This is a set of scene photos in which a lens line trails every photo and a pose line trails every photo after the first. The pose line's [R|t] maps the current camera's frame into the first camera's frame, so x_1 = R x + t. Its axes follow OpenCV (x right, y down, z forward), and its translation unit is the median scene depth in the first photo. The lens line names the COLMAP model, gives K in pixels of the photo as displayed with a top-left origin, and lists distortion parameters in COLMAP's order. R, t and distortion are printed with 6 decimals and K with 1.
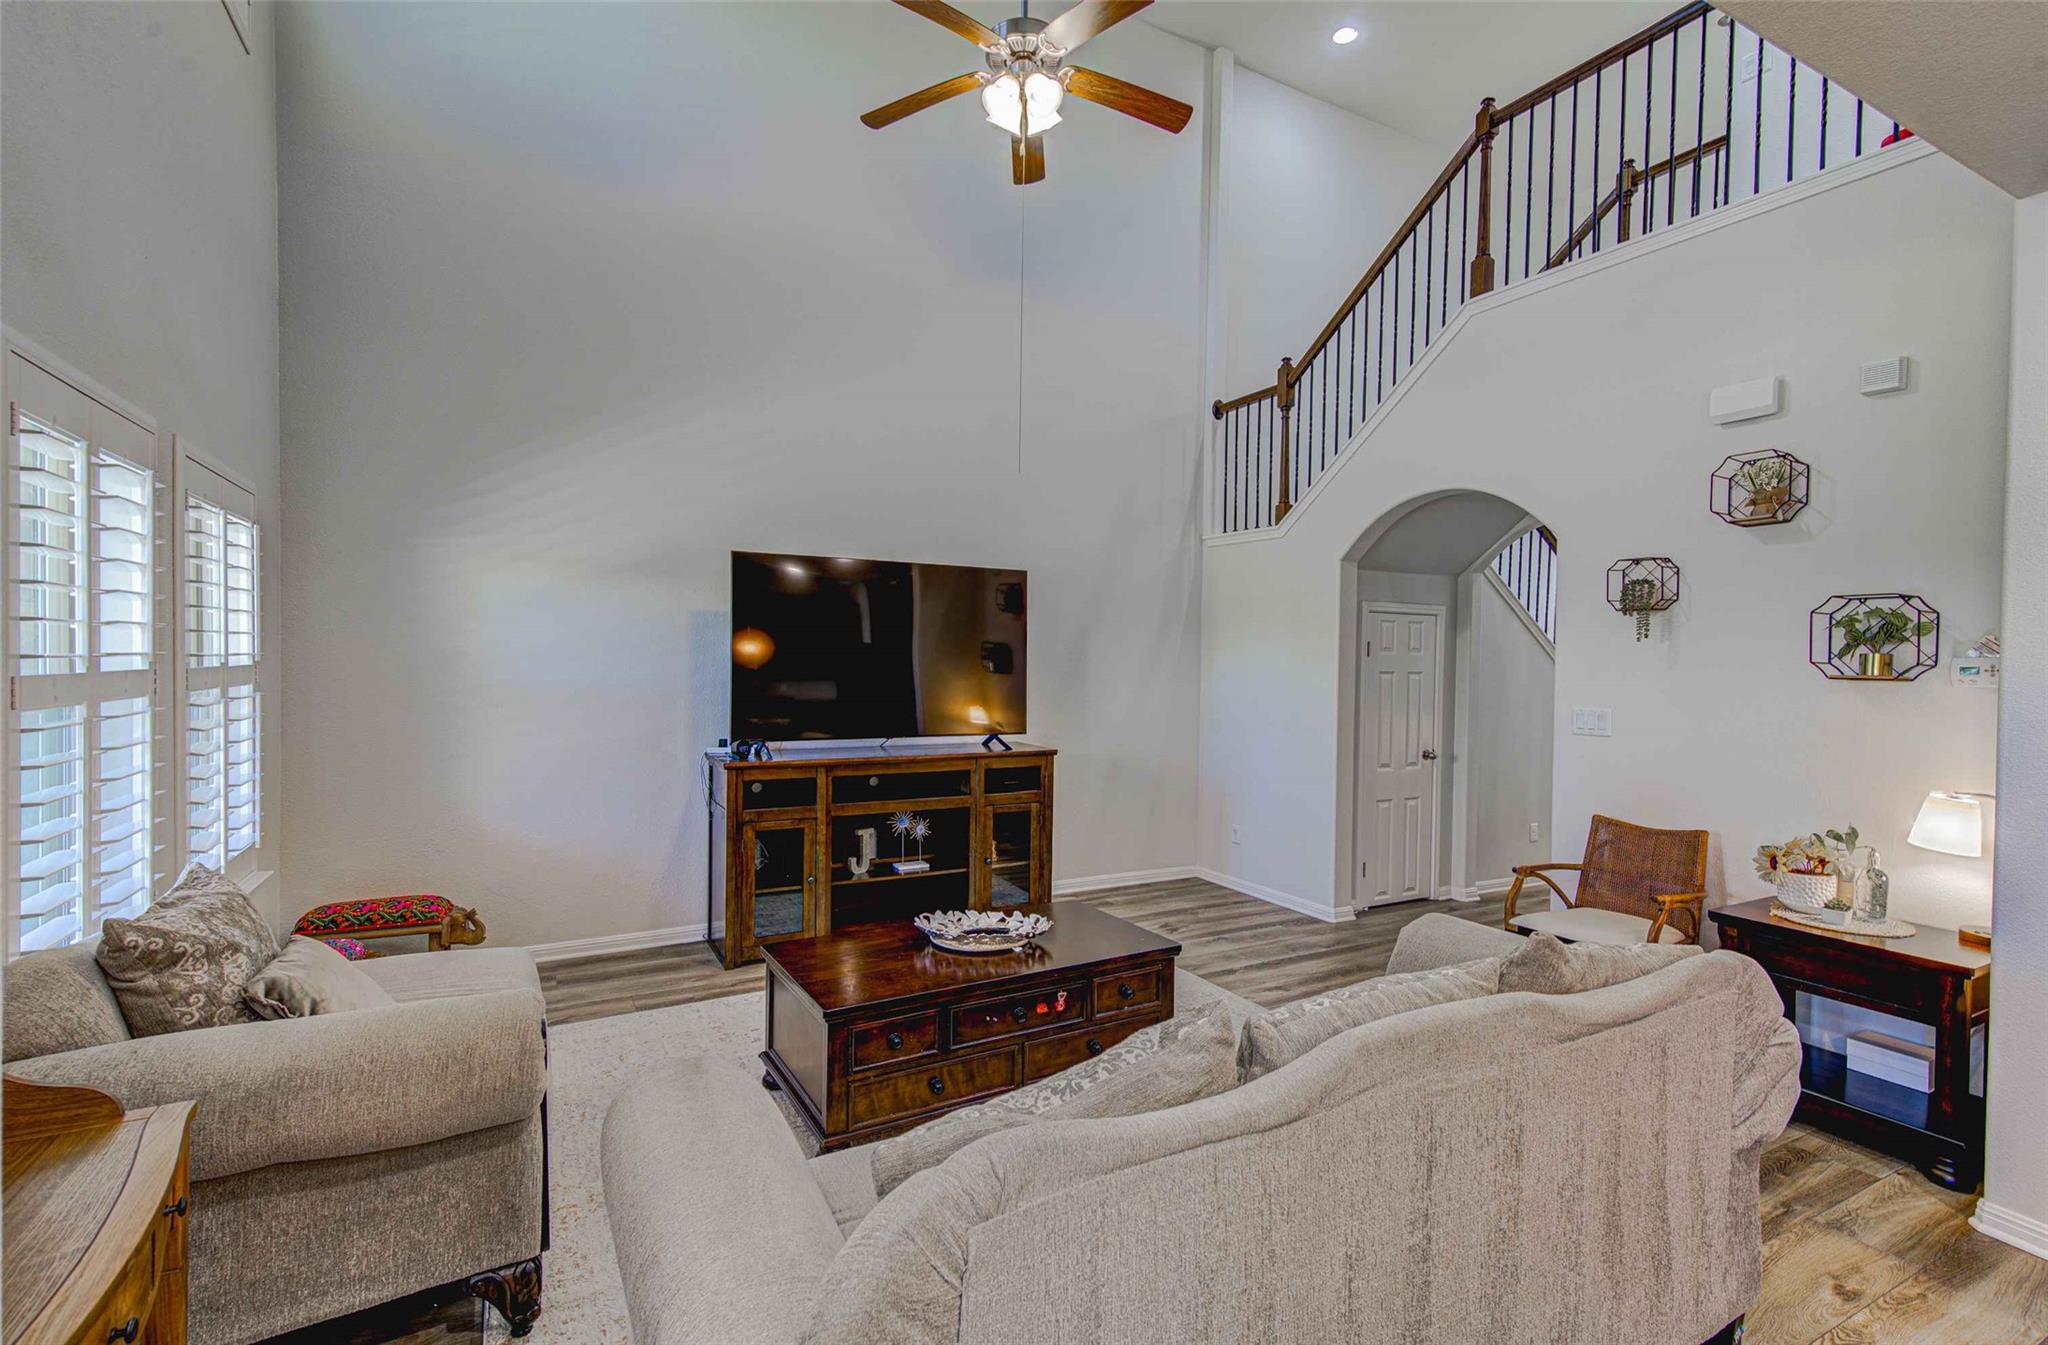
lens RADIAL K [[929.0, 0, 1024.0], [0, 929.0, 672.5], [0, 0, 1]] dist [0.012941, -0.000286]
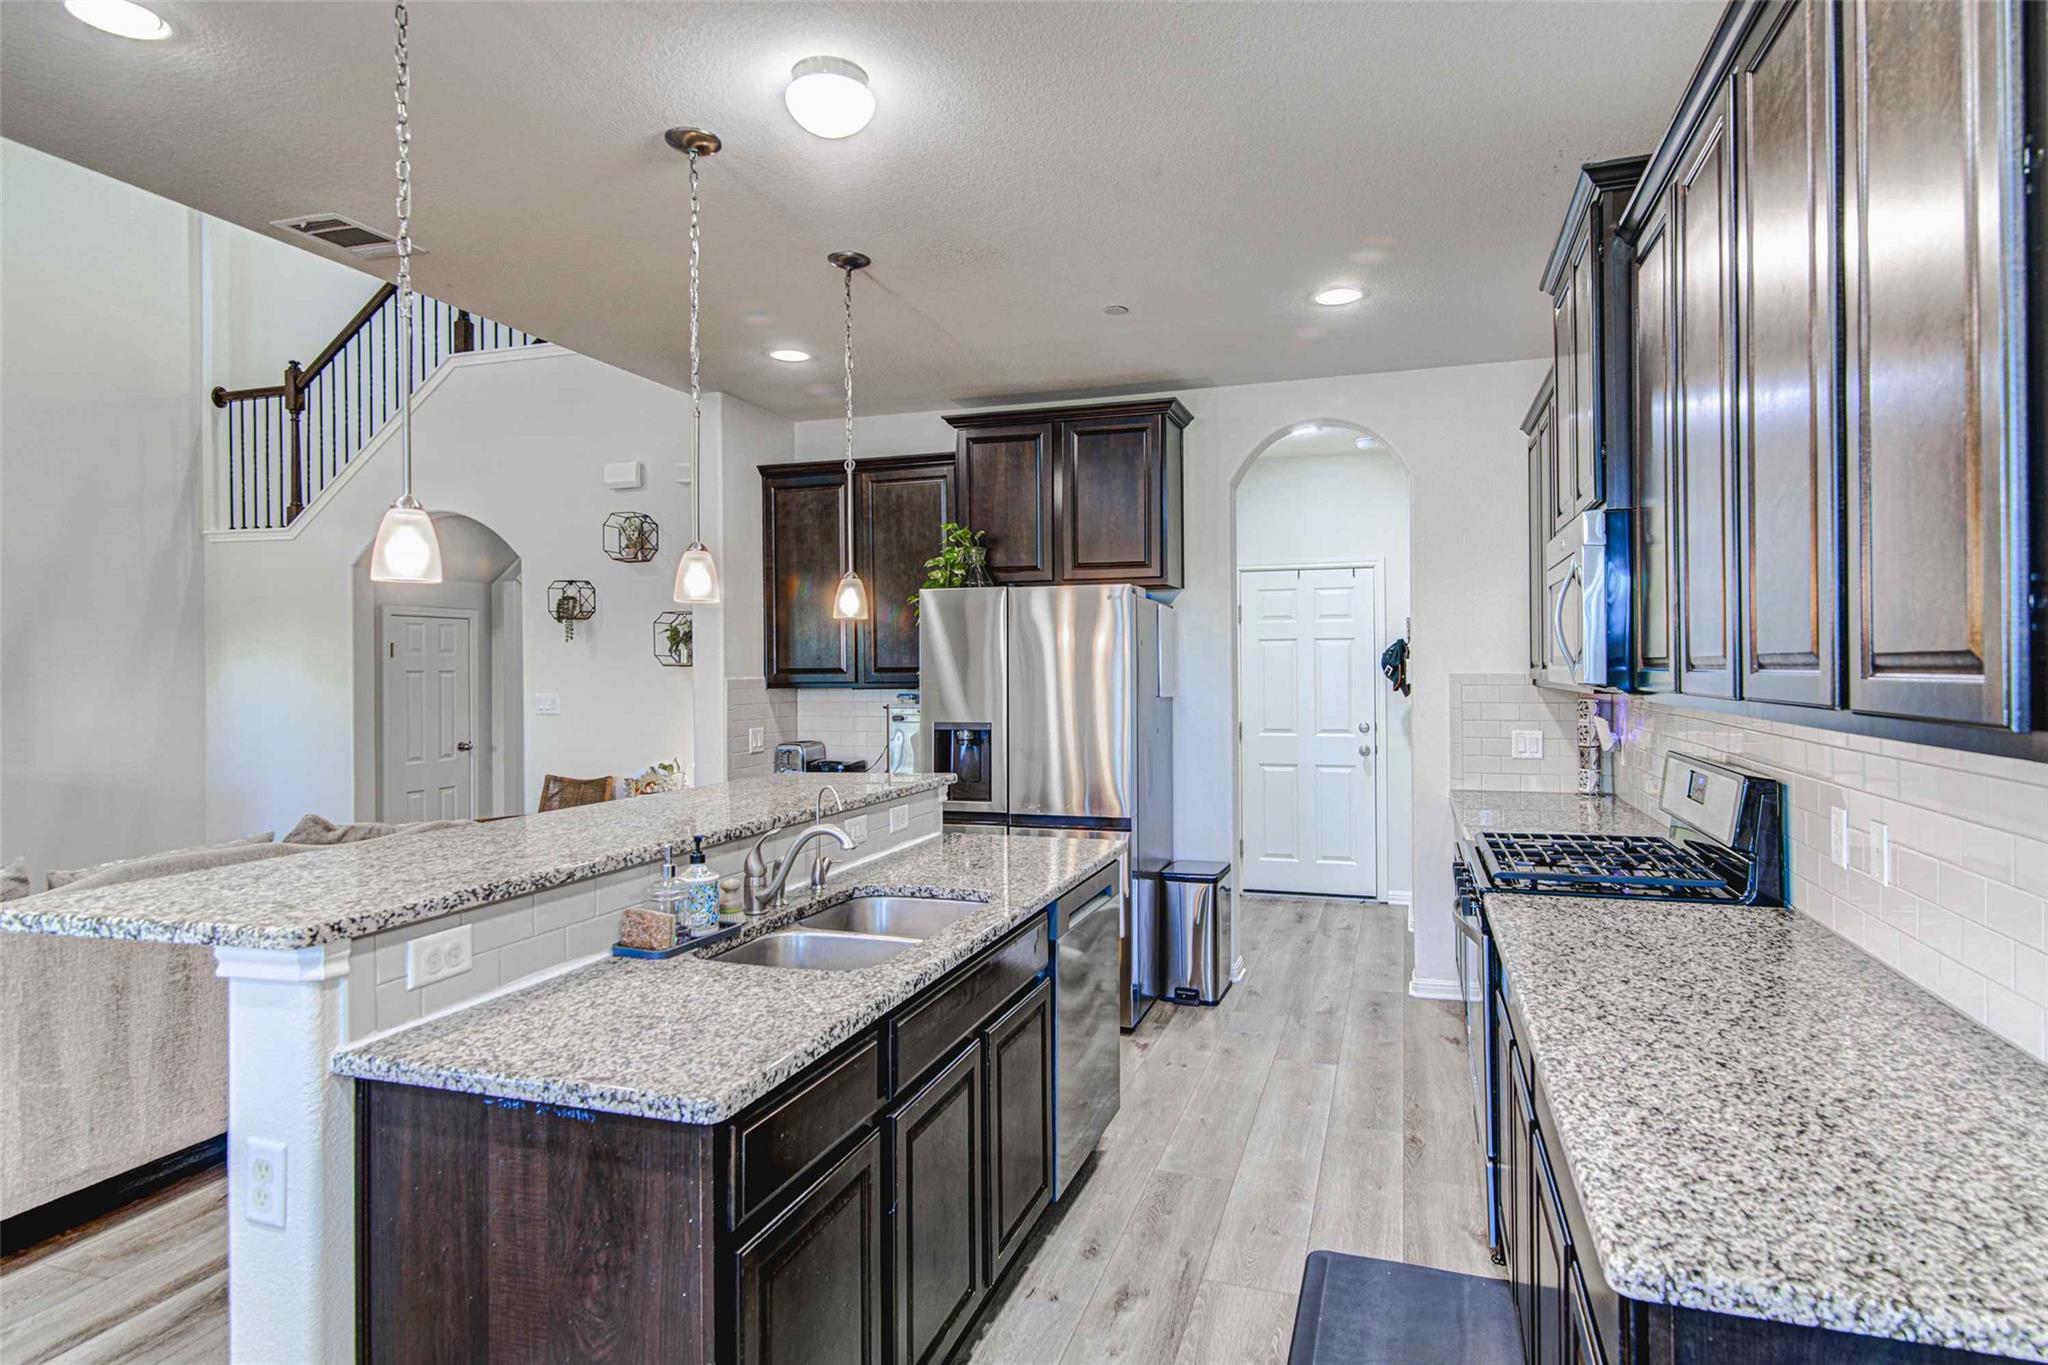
lens RADIAL K [[1099.7, 0, 1056.8], [0, 1099.7, 658.2], [0, 0, 1]] dist [0.003746, 0.000611]
pose [[0.711949, -0.023647, 0.701833, 0.027694], [0.034756, 0.999395, -0.001584, 0.011787], [-0.701371, 0.025521, 0.712339, -0.419076]]
